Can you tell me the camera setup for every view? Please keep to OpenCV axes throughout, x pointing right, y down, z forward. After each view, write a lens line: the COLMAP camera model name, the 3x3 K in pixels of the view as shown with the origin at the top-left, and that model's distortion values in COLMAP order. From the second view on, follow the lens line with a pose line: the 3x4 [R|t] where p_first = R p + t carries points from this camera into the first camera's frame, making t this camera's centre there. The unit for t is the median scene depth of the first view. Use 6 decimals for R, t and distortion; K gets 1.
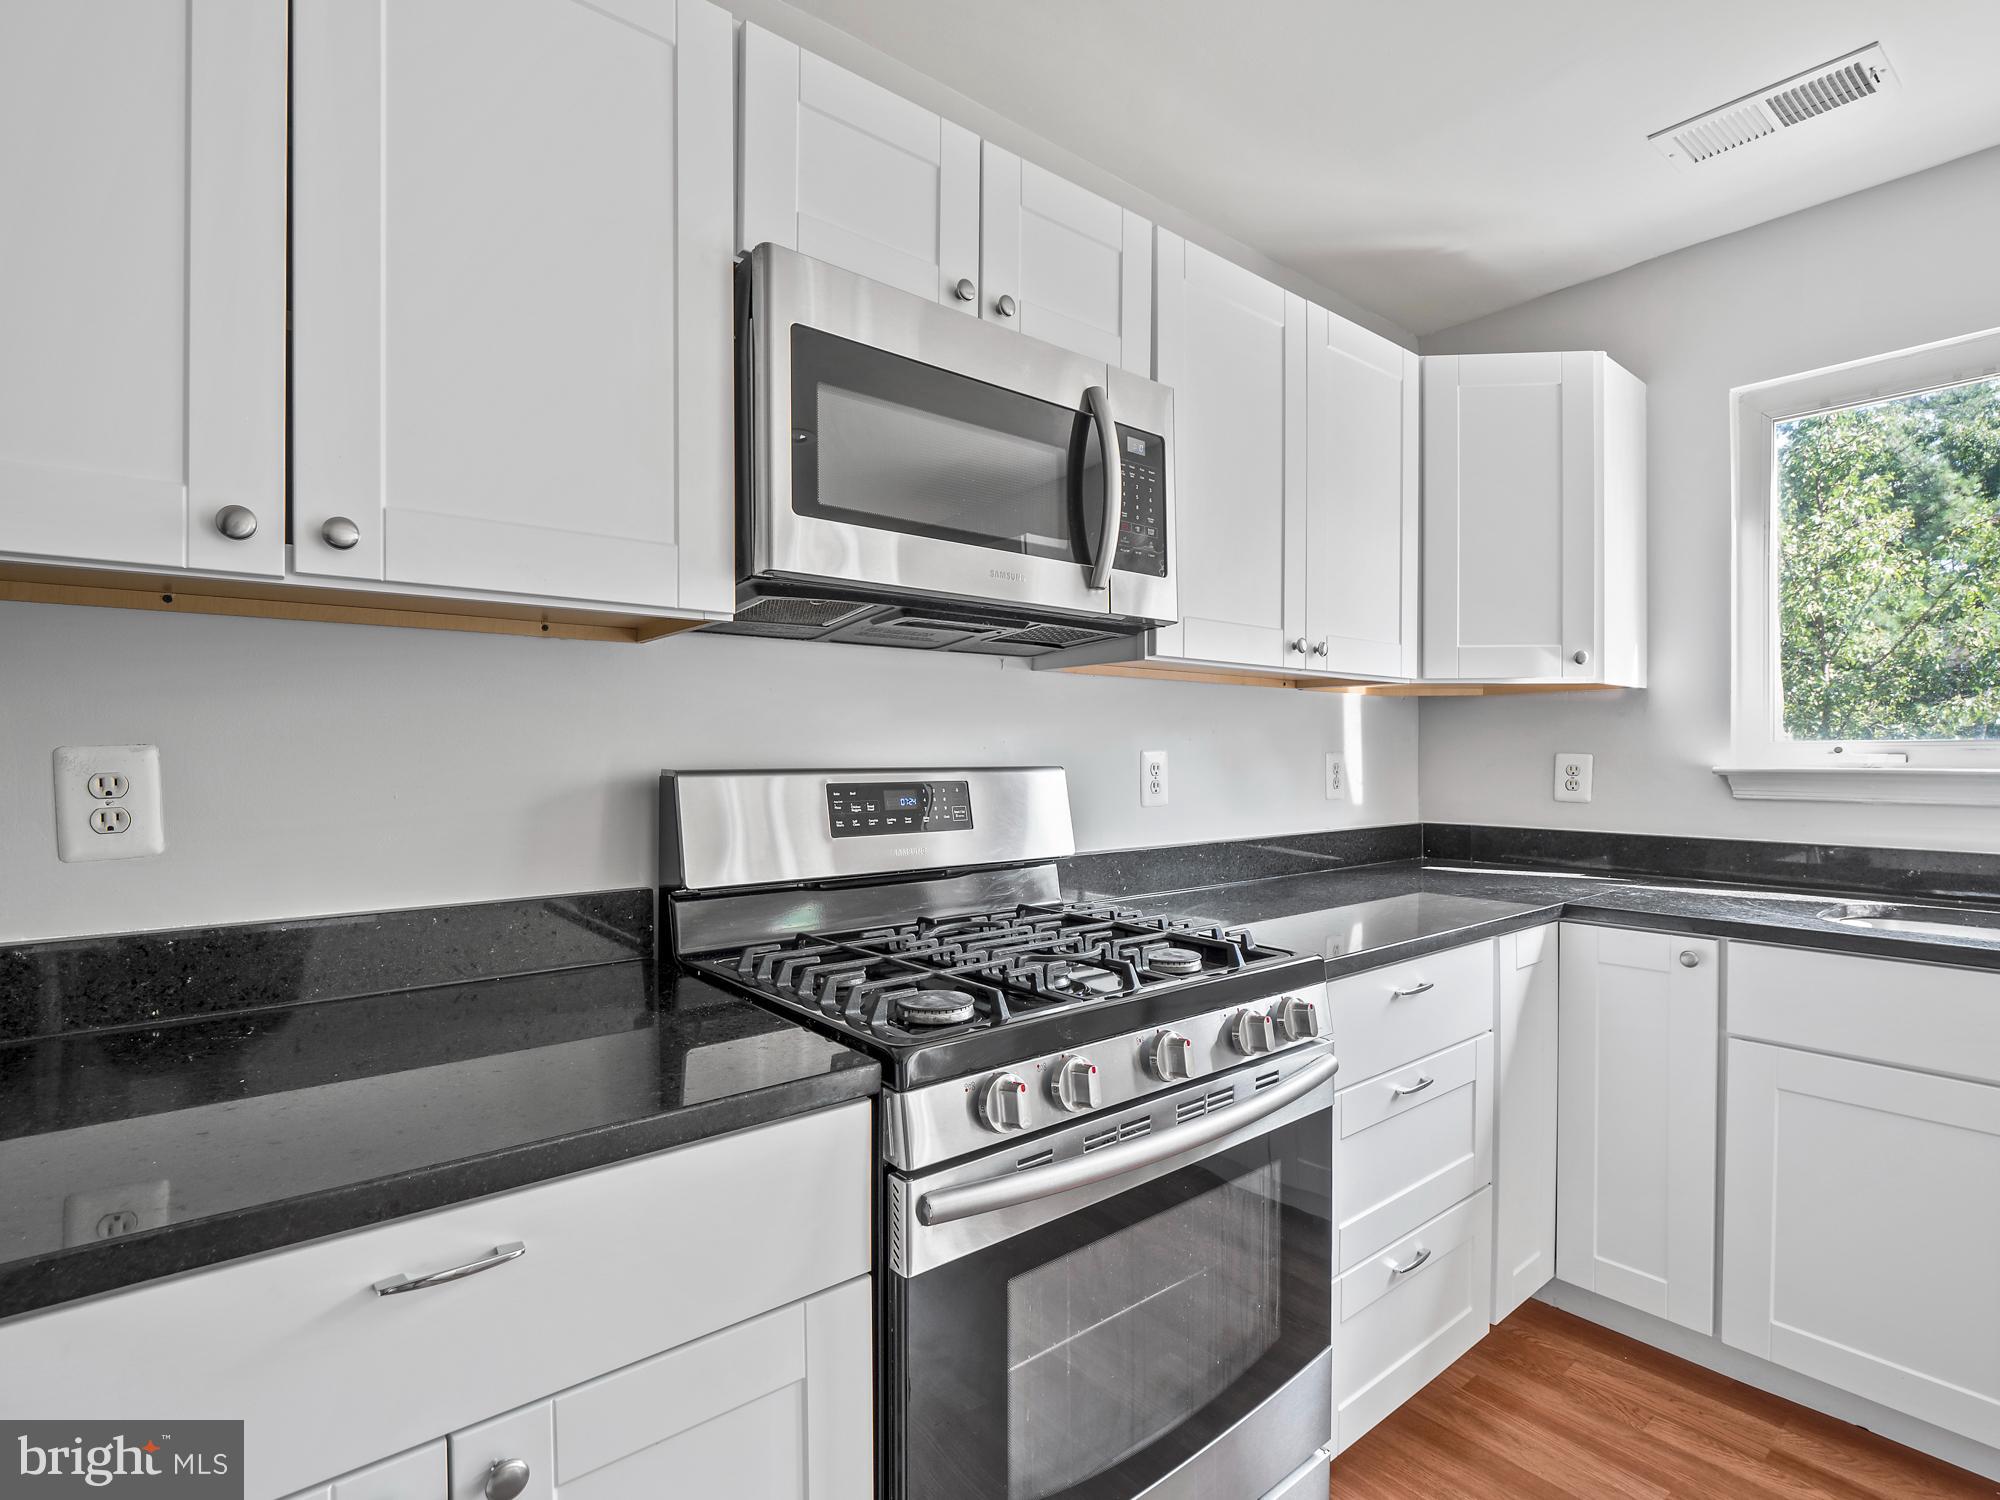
lens RADIAL K [[984.3, 0, 993.0], [0, 984.3, 760.0], [0, 0, 1]] dist [-0.006525, -0.005003]
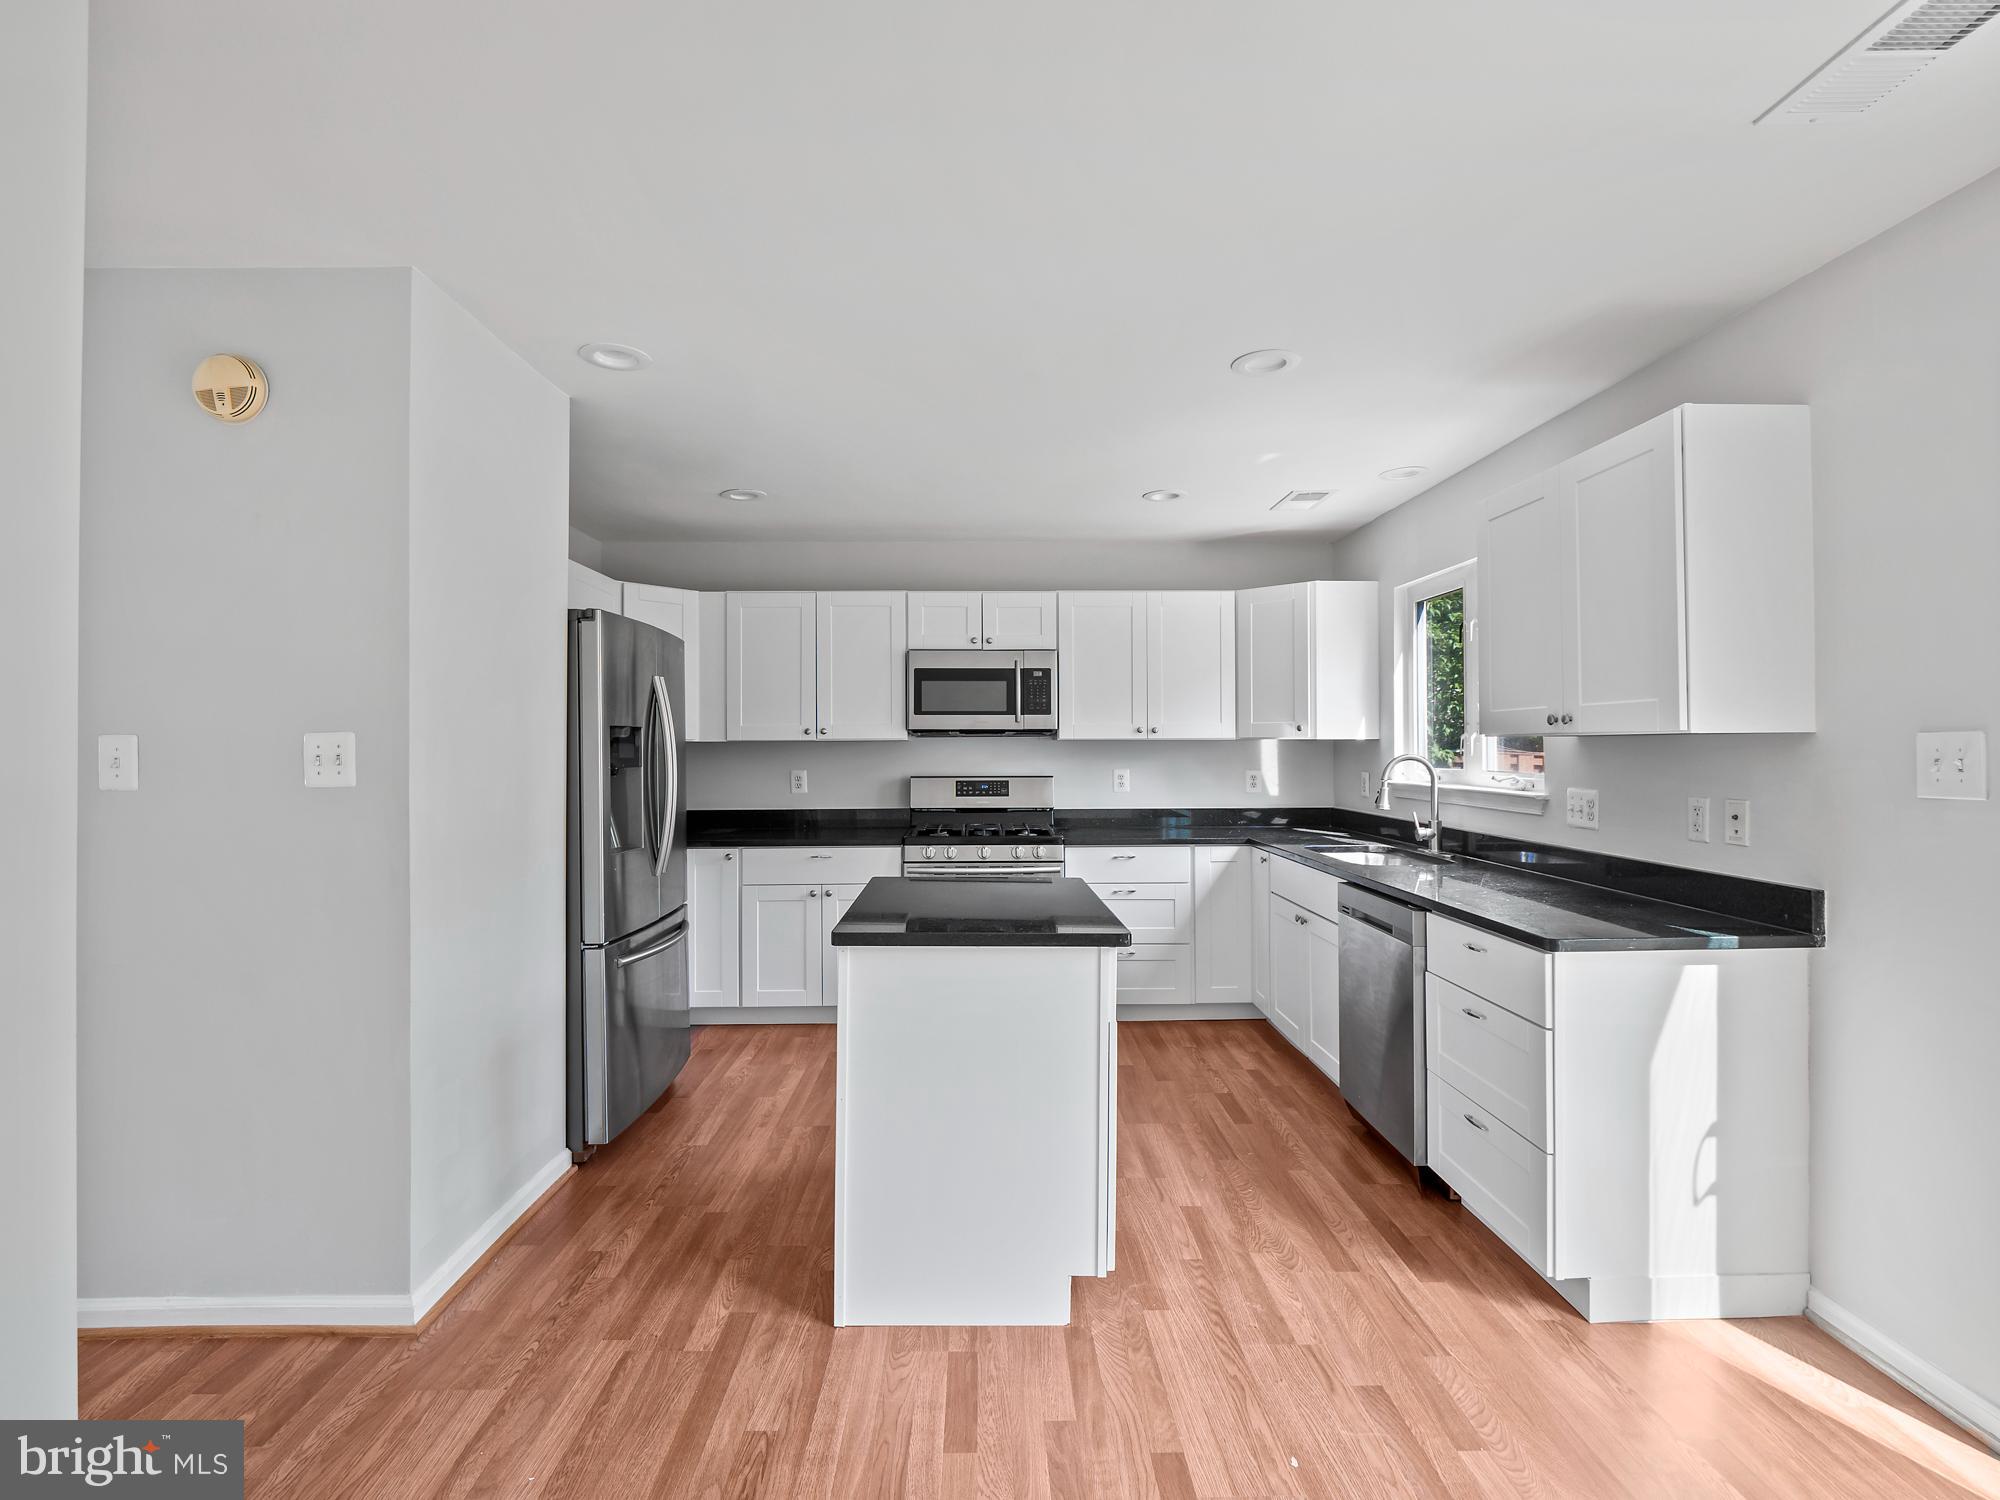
lens RADIAL K [[984.3, 0, 992.4], [0, 984.3, 744.1], [0, 0, 1]] dist [-0.006525, -0.005003]
pose [[0.787136, -0.003850, -0.616768, 1.683913], [-0.001405, 0.999967, -0.008035, -0.062123], [0.616779, 0.007191, 0.787104, -1.323616]]
